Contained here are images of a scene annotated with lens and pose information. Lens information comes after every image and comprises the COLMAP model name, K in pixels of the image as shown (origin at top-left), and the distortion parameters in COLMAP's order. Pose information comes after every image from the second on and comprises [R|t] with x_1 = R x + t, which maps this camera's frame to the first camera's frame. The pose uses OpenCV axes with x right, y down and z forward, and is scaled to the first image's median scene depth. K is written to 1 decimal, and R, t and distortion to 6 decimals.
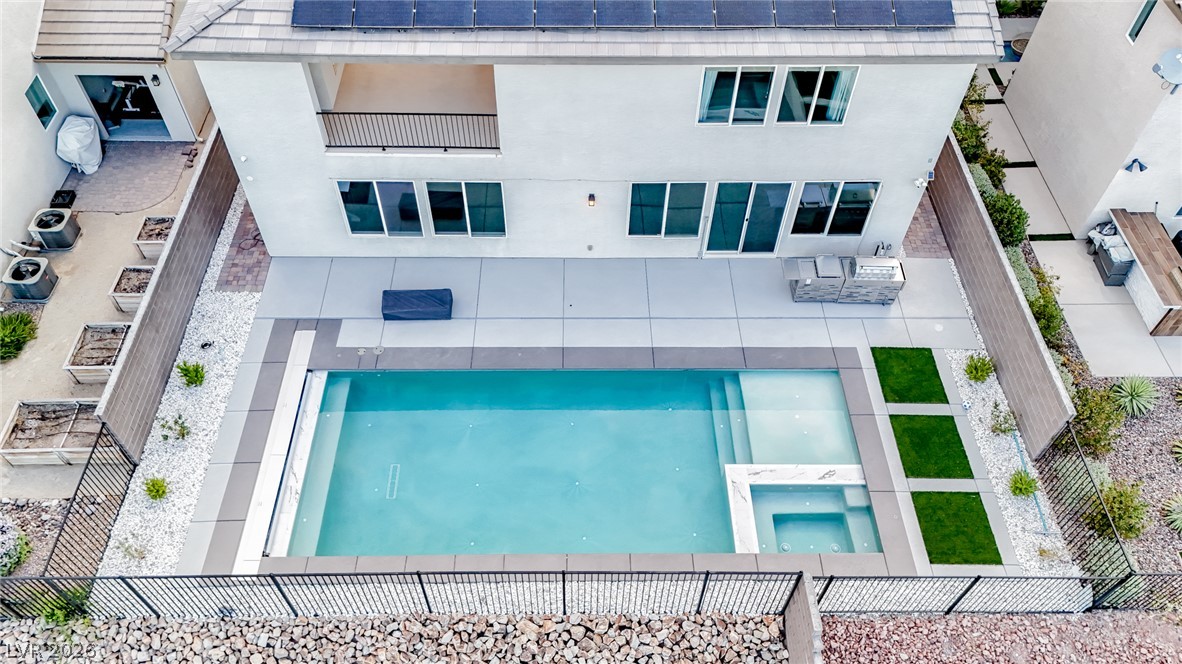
lens RADIAL K [[869.0, 0, 586.4], [0, 869.0, 339.4], [0, 0, 1]] dist [-0.000912, -0.004874]
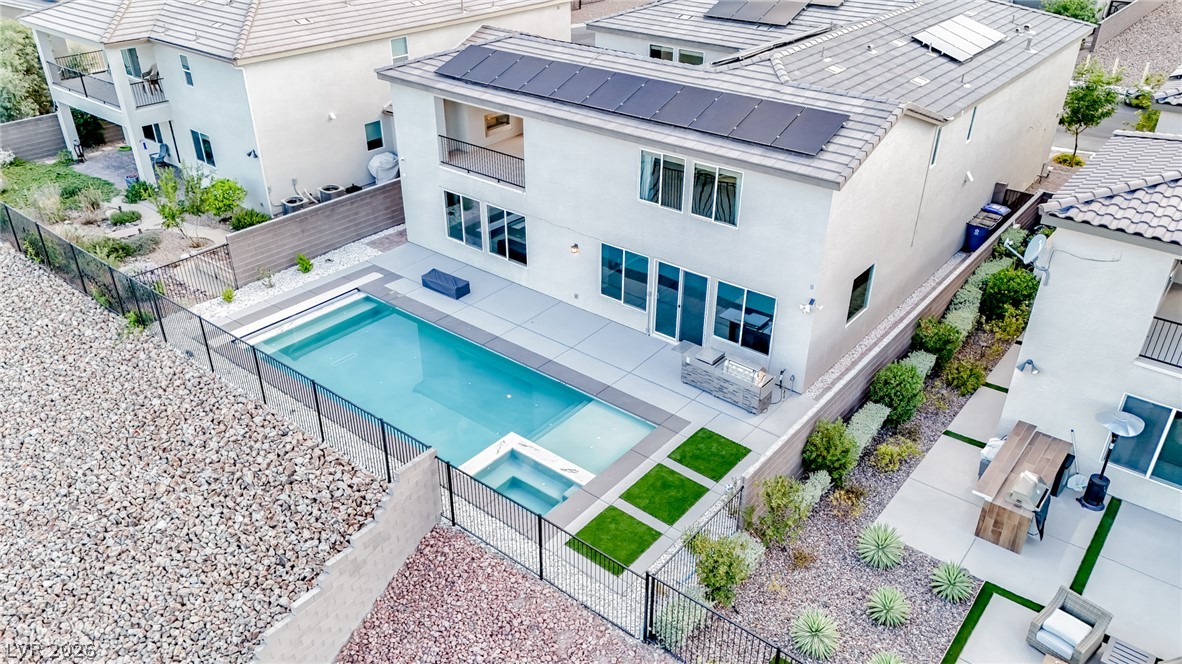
lens RADIAL K [[869.0, 0, 595.1], [0, 869.0, 328.8], [0, 0, 1]] dist [-0.000912, -0.004874]
pose [[0.774905, 0.308475, -0.551694, 0.801754], [-0.492520, 0.841737, -0.221139, 0.216467], [0.396165, 0.443082, 0.804196, 0.025879]]
